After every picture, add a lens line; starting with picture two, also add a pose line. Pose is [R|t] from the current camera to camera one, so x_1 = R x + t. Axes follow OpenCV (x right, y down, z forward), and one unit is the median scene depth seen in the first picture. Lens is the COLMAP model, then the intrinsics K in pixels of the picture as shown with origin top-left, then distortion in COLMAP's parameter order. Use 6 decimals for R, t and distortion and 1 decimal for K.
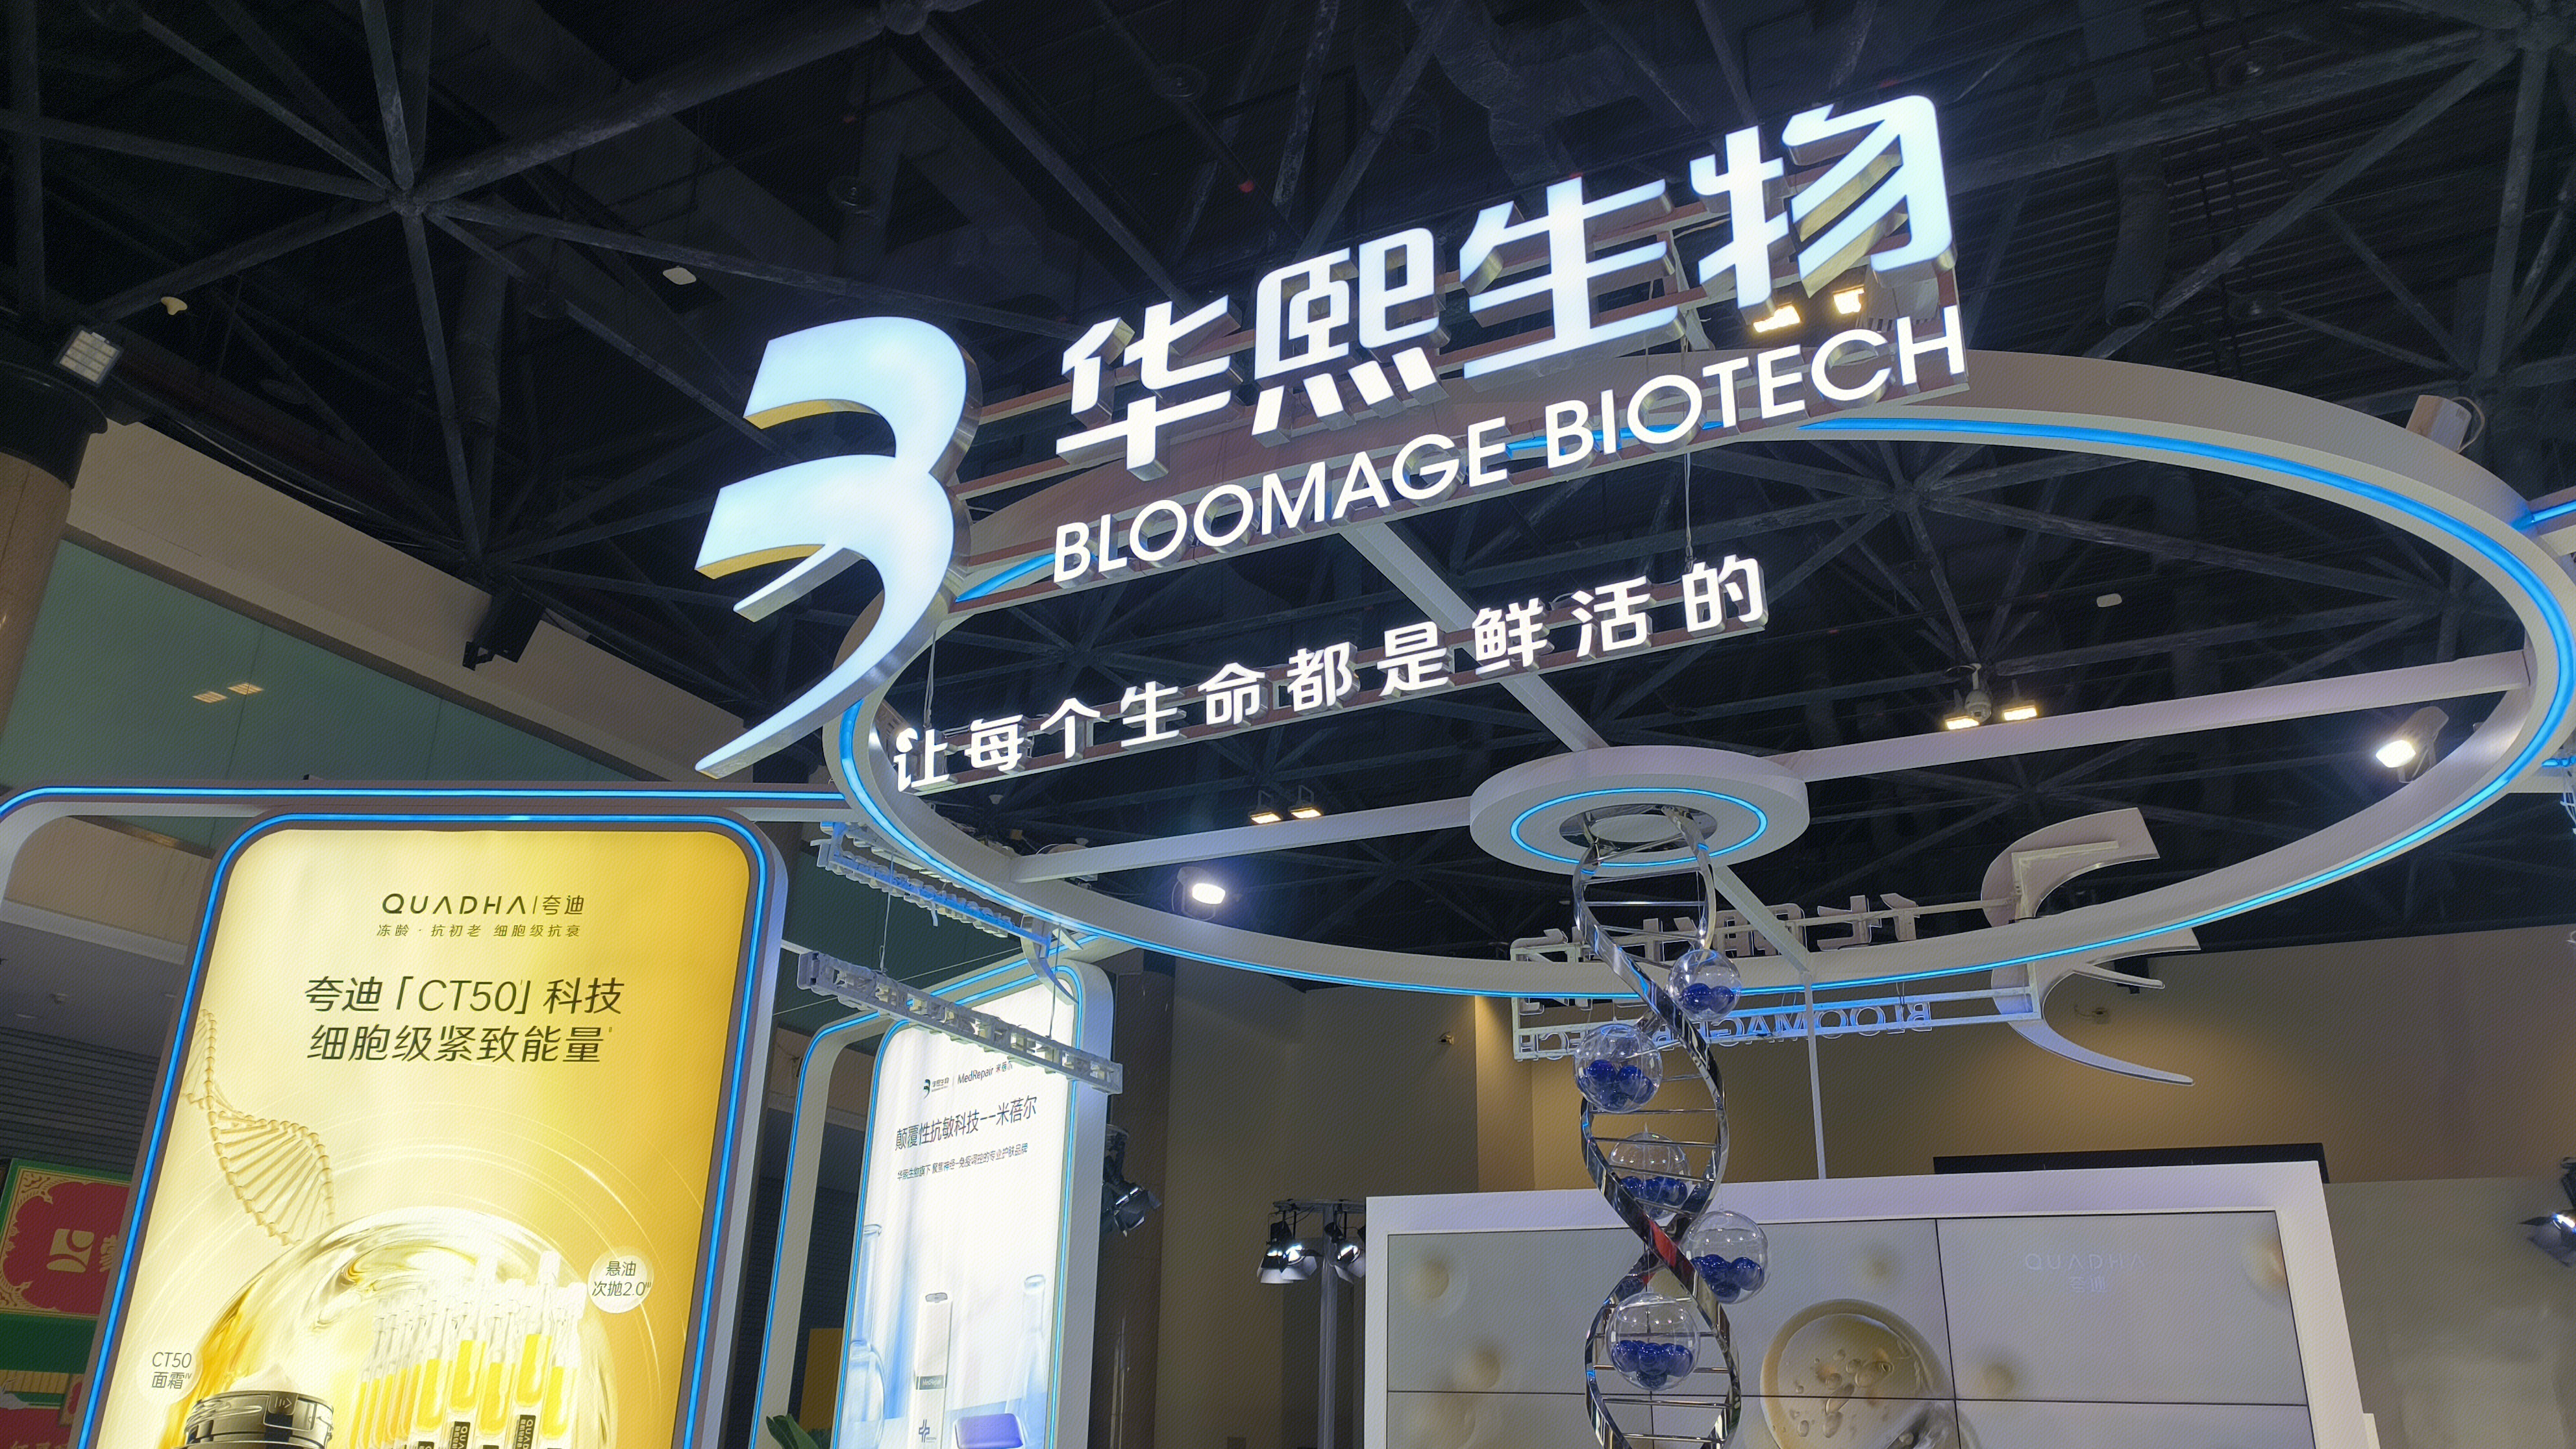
lens RADIAL K [[1903.2, 0, 1288.0], [0, 1903.2, 724.5], [0, 0, 1]] dist [0.029853, -0.003647]
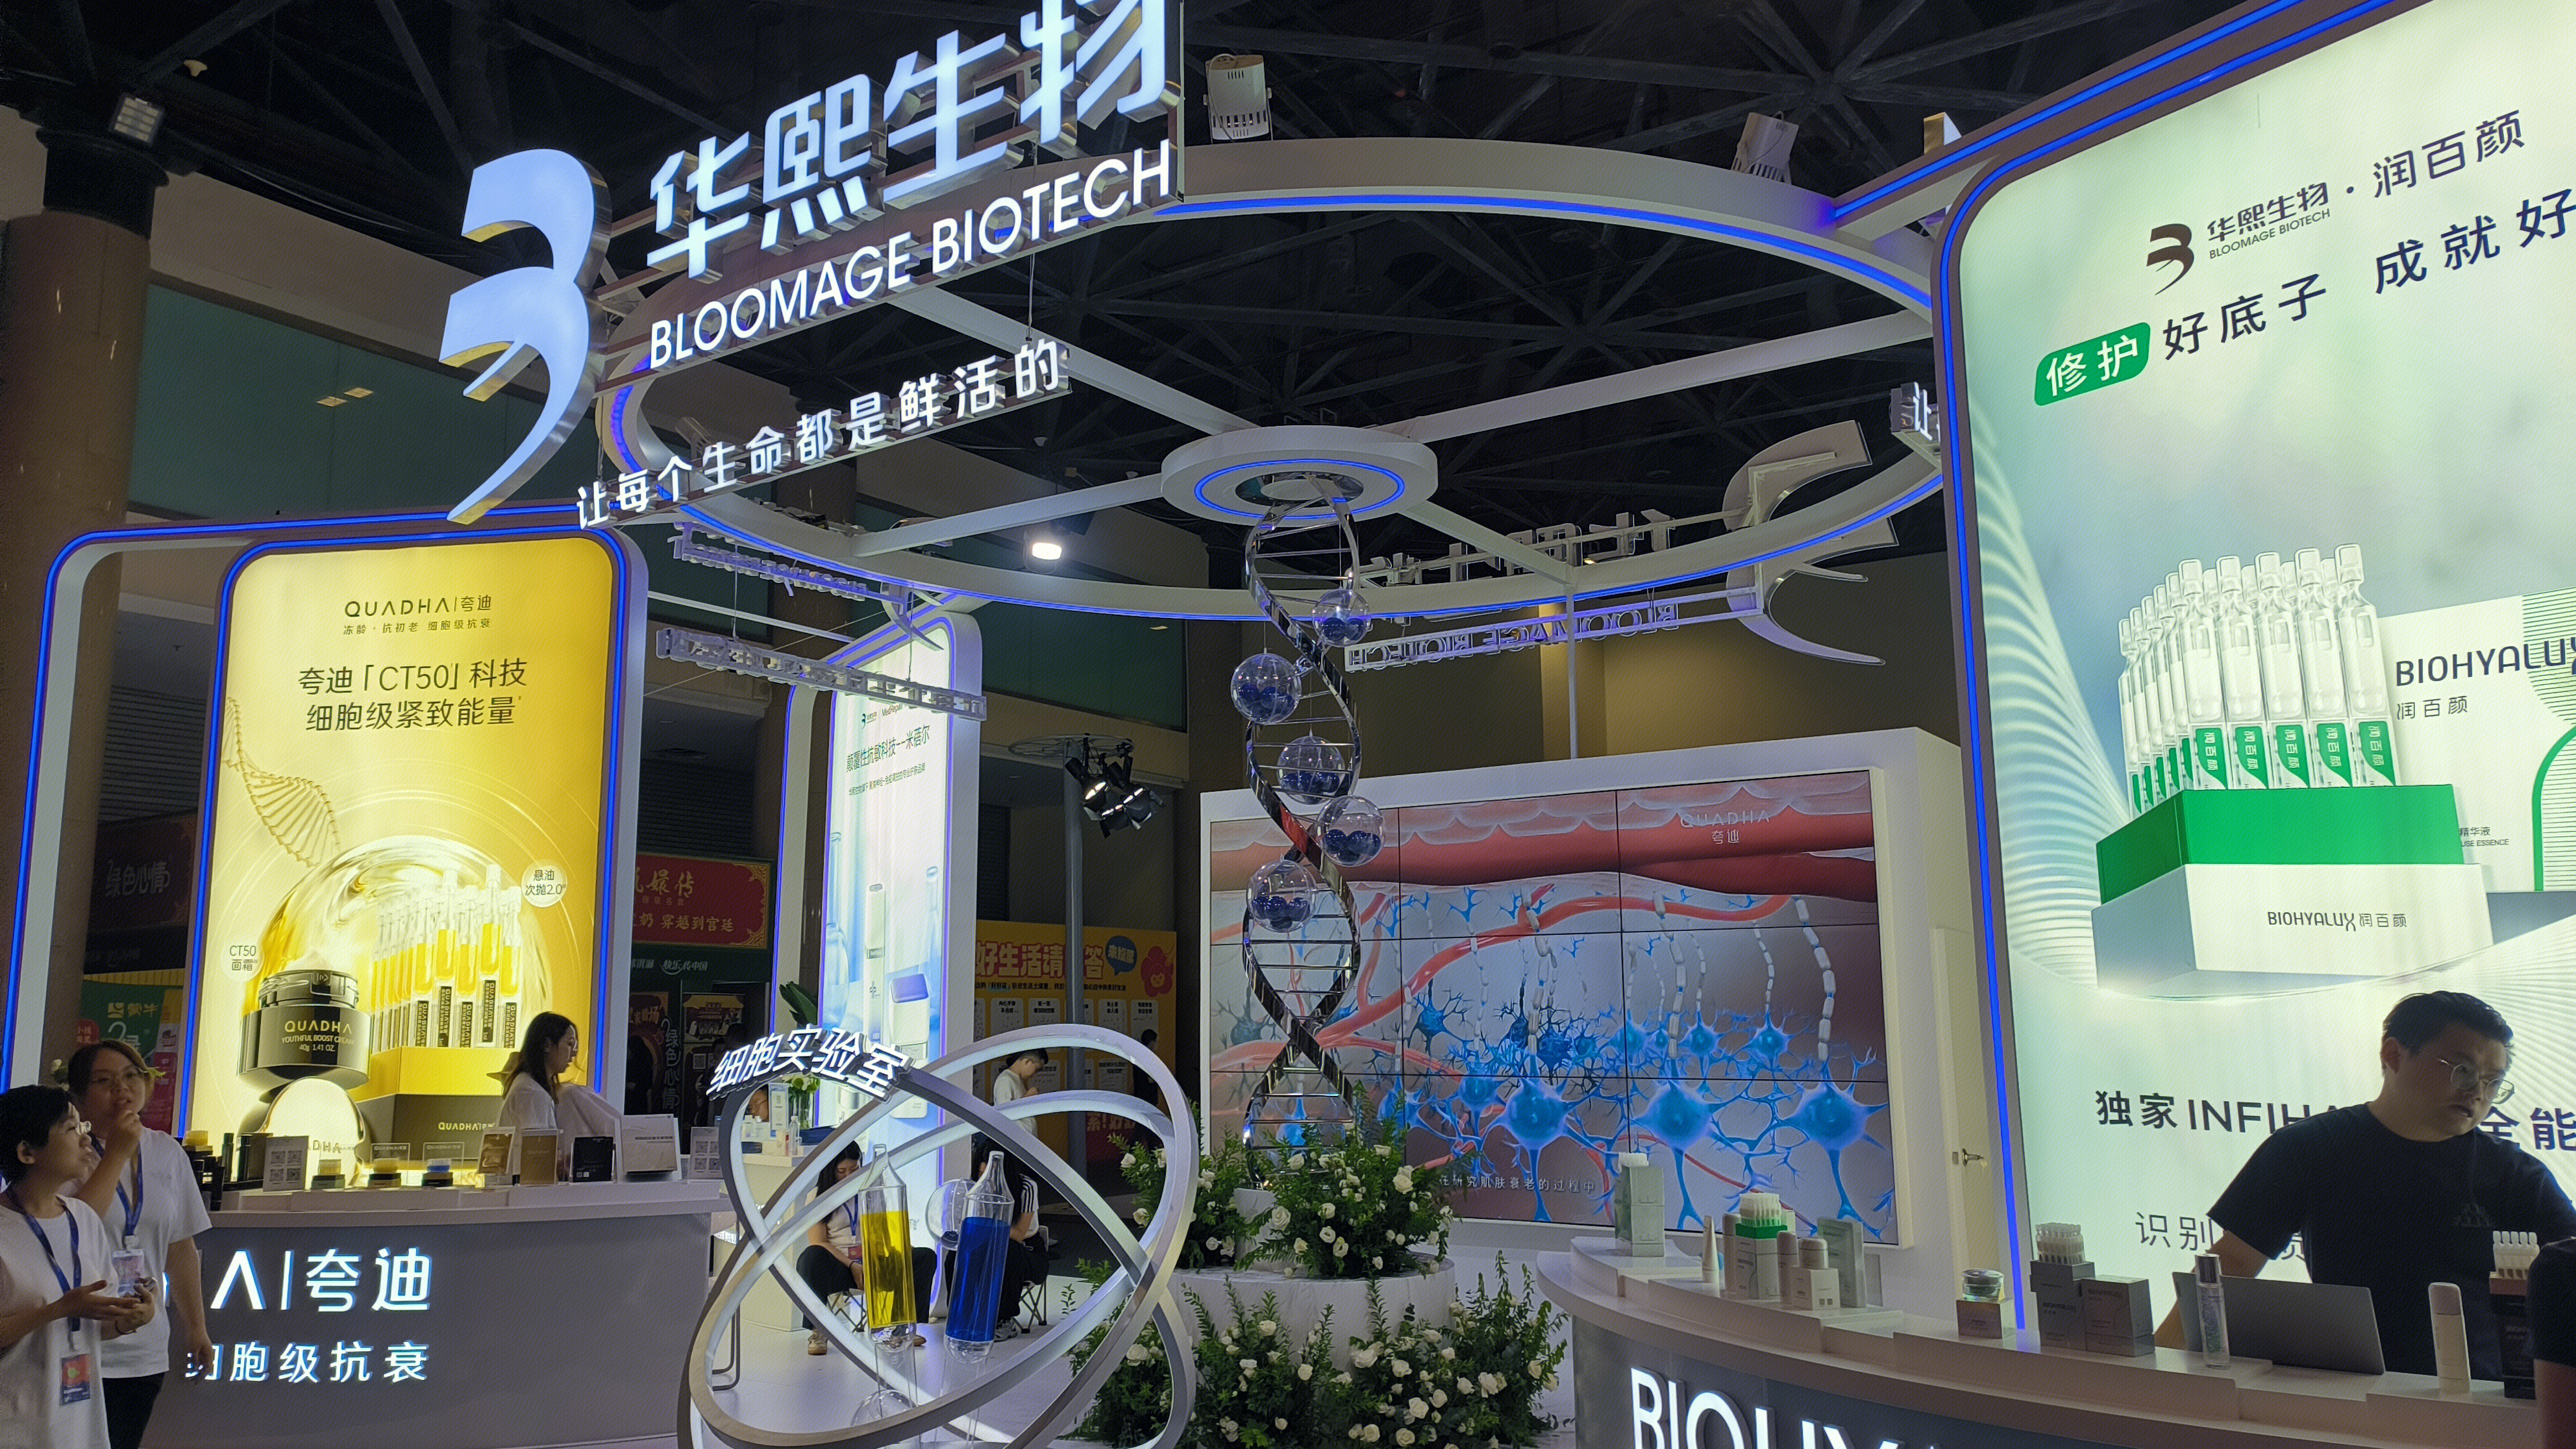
lens RADIAL K [[1960.9, 0, 1288.0], [0, 1960.9, 724.5], [0, 0, 1]] dist [0.028946, 0.010477]
pose [[0.989413, -0.050794, -0.135947, 0.473038], [0.078153, 0.975805, 0.204200, -0.075122], [0.122285, -0.212663, 0.969444, -0.319656]]
